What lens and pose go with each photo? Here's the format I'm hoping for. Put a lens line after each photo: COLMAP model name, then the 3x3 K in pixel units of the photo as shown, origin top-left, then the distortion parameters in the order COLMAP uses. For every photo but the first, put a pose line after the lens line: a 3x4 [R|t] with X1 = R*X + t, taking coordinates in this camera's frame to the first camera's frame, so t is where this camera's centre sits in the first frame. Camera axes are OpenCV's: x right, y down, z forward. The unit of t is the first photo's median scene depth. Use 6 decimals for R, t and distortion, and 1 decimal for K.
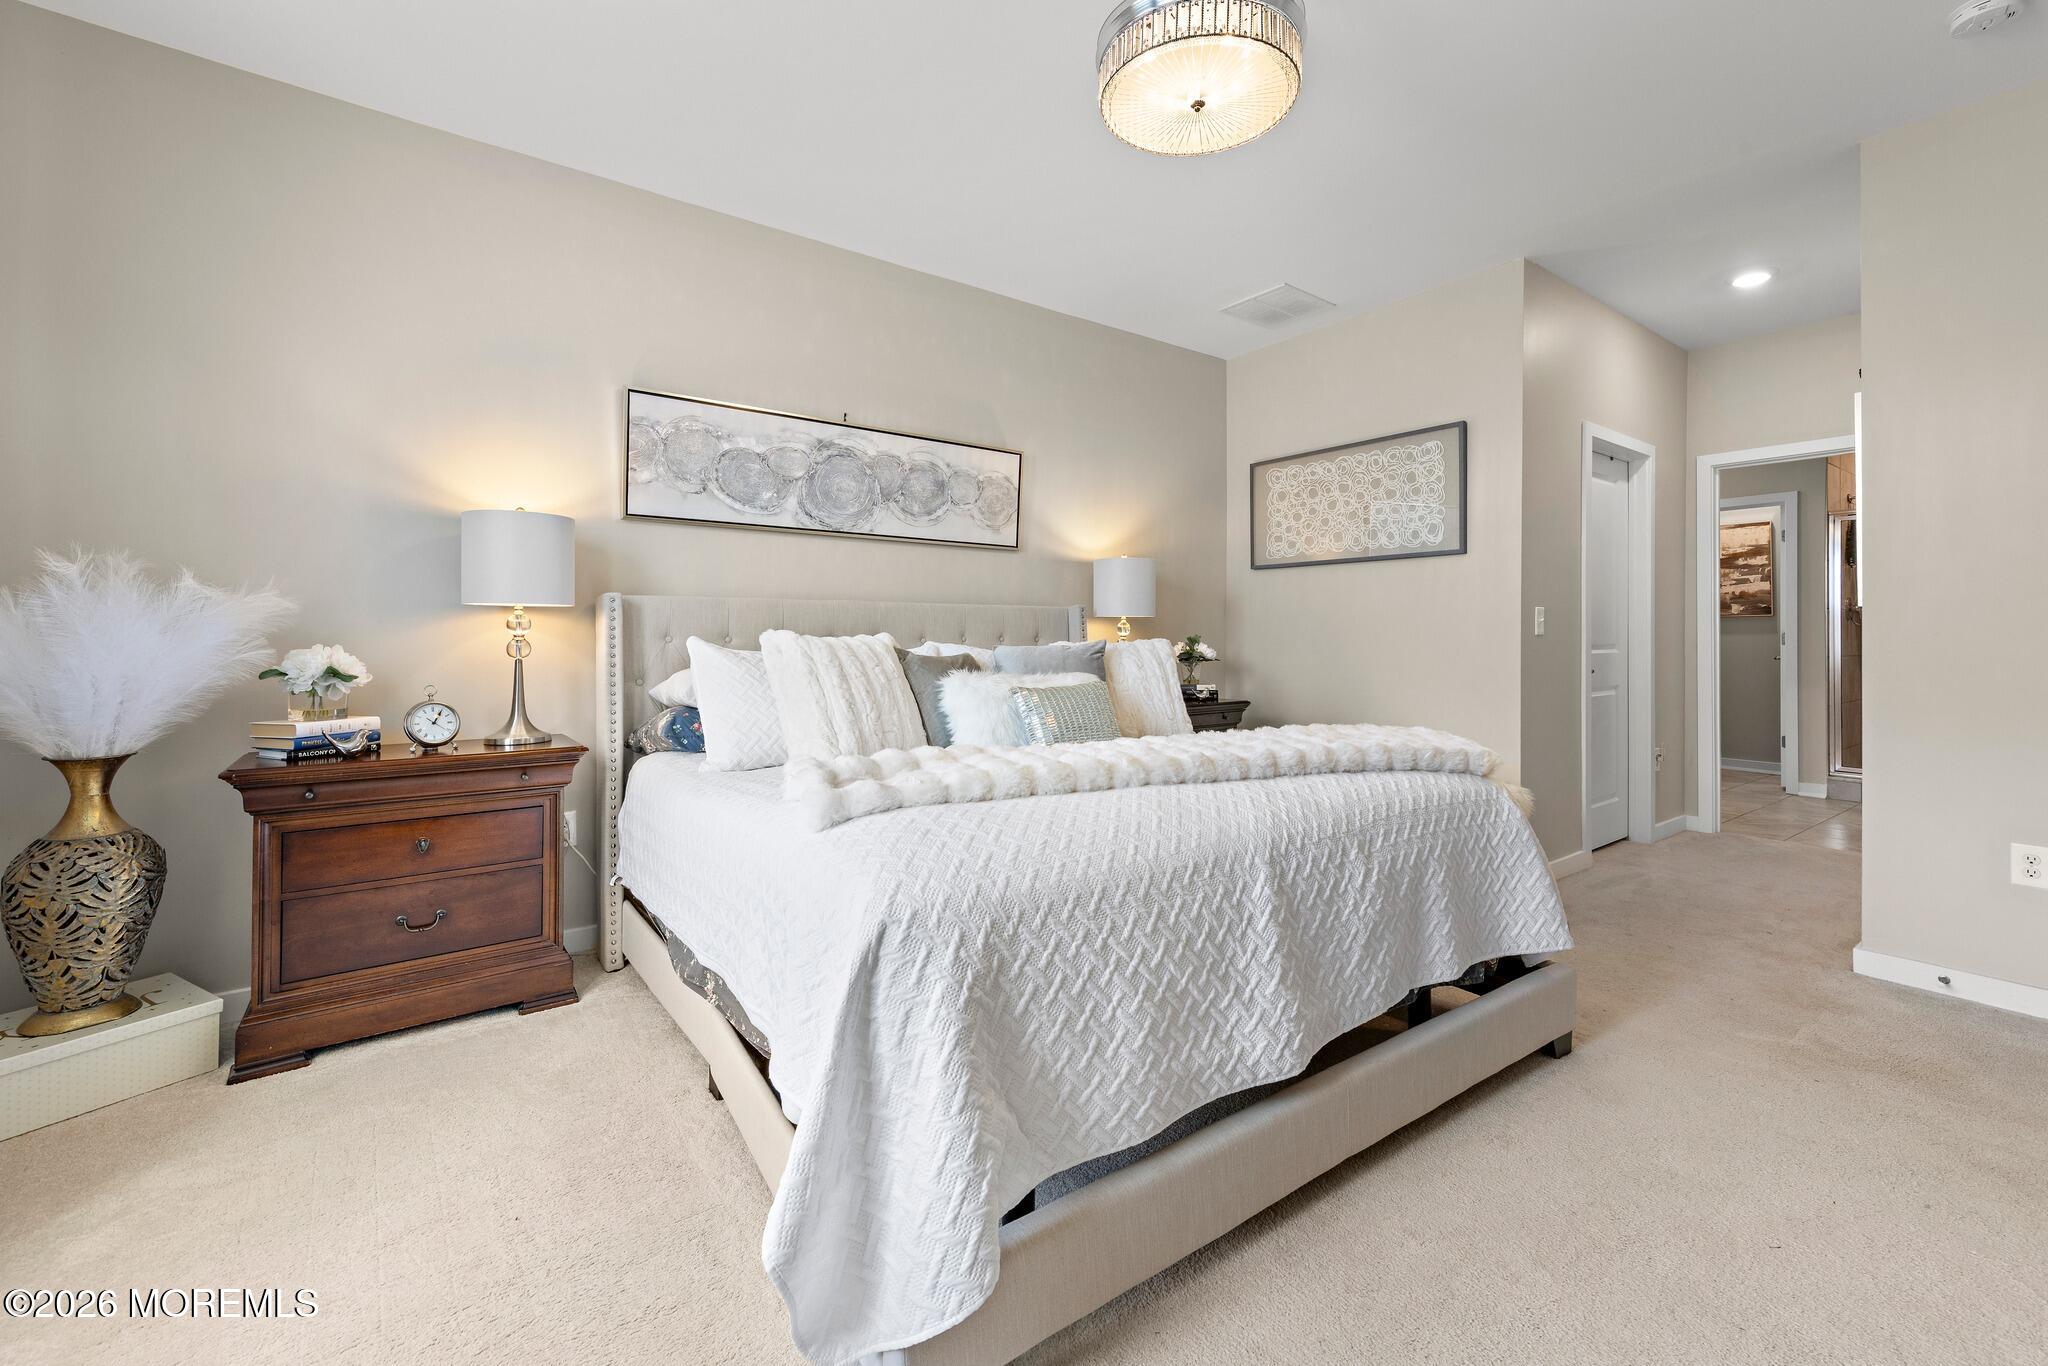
lens RADIAL K [[802.6, 0, 1027.0], [0, 802.6, 637.5], [0, 0, 1]] dist [-0.045223, -0.000012]
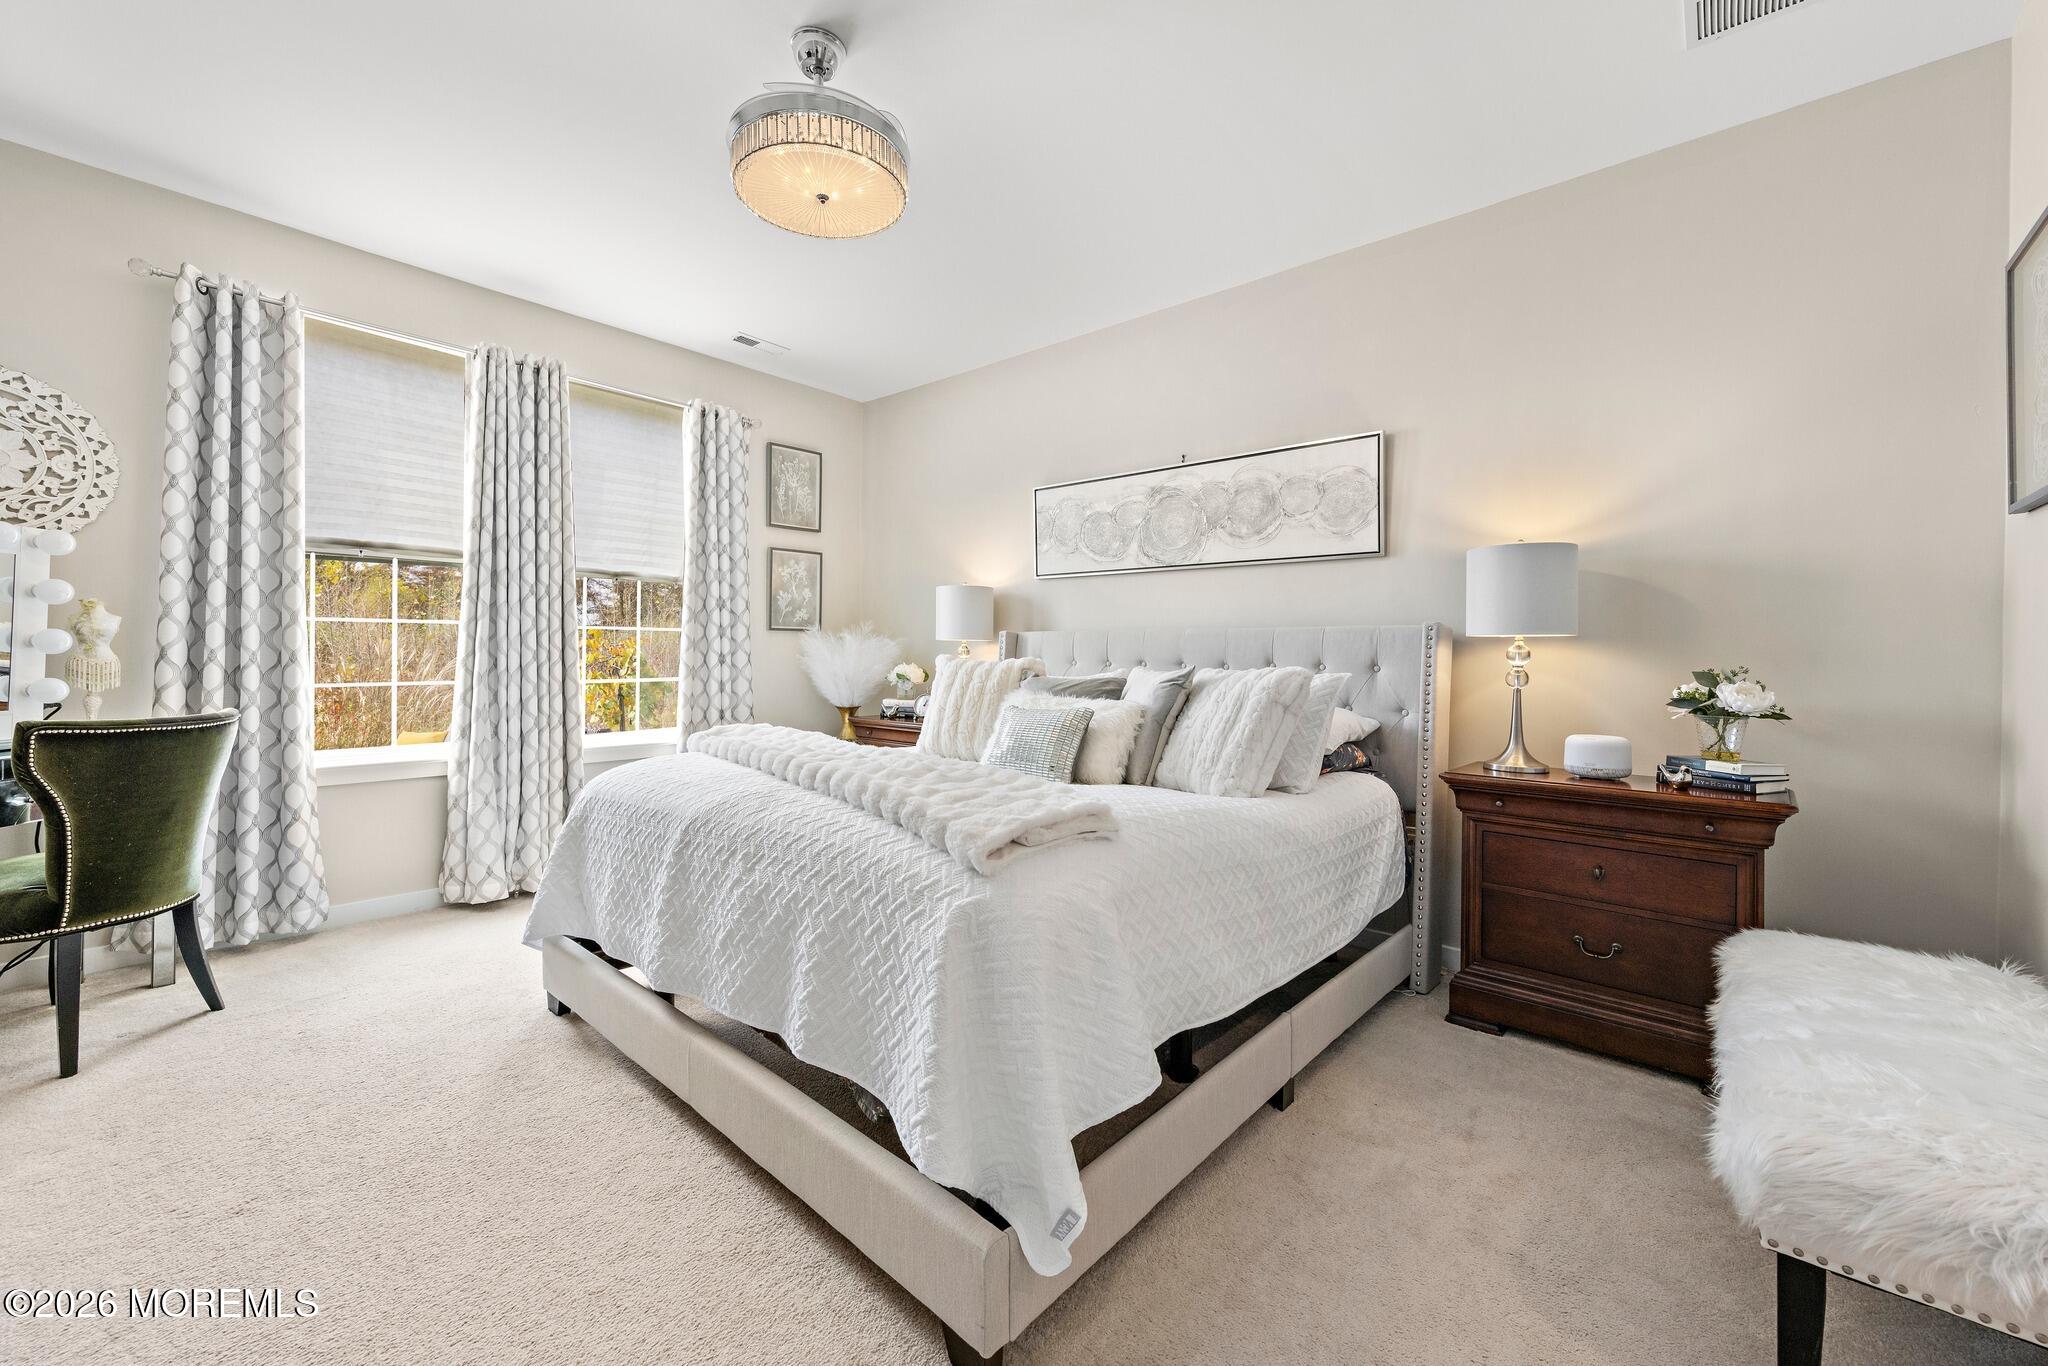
lens RADIAL K [[765.9, 0, 1027.2], [0, 765.9, 668.2], [0, 0, 1]] dist [0.002529, -0.000207]
pose [[0.237486, 0.015220, -0.971272, 0.718180], [-0.018581, 0.999765, 0.011124, 0.000077], [0.971213, 0.015405, 0.237713, 0.540564]]
